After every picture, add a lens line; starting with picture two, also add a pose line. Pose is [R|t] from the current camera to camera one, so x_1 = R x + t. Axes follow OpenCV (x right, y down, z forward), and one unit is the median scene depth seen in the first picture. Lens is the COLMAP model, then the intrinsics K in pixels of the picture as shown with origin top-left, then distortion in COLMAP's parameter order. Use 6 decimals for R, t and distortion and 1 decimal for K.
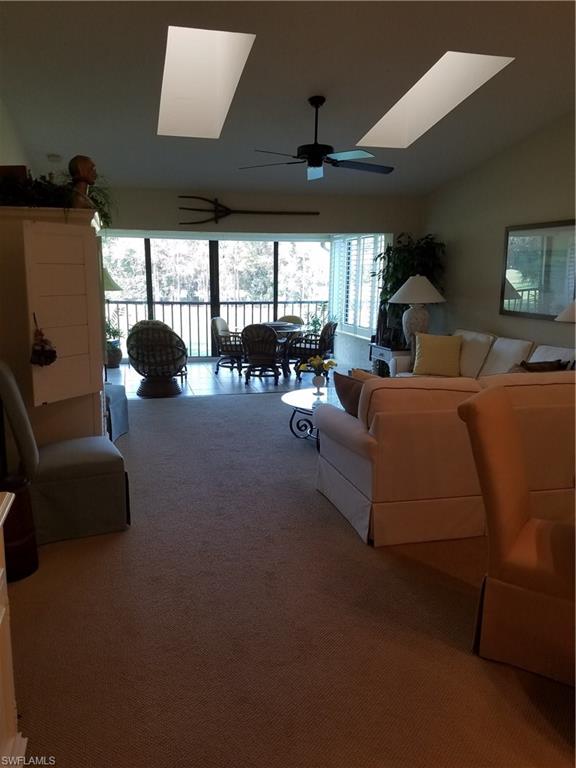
lens RADIAL K [[579.5, 0, 268.1], [0, 579.5, 383.9], [0, 0, 1]] dist [0.096815, -0.137312]
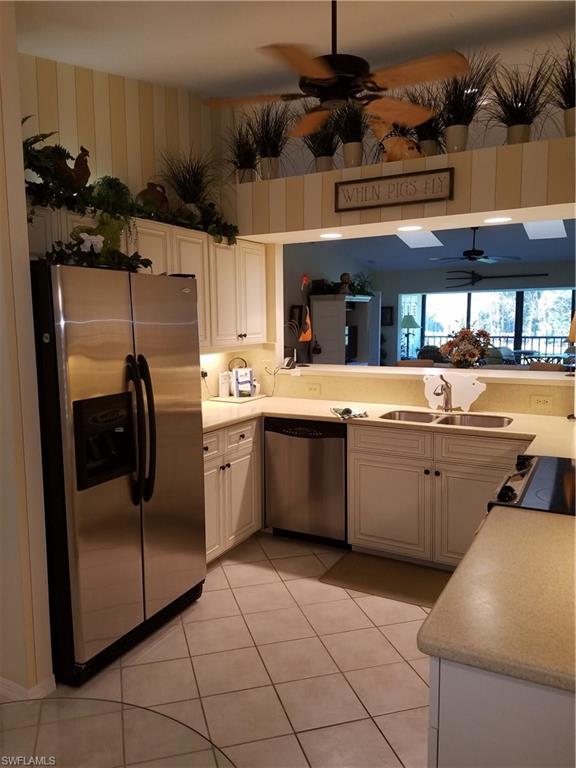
lens RADIAL K [[579.5, 0, 280.6], [0, 579.5, 386.2], [0, 0, 1]] dist [0.096815, -0.137312]
pose [[0.731754, 0.064535, -0.678507, 0.791865], [-0.110335, 0.993593, -0.024490, 0.120190], [0.672579, 0.092784, 0.734185, -0.633847]]
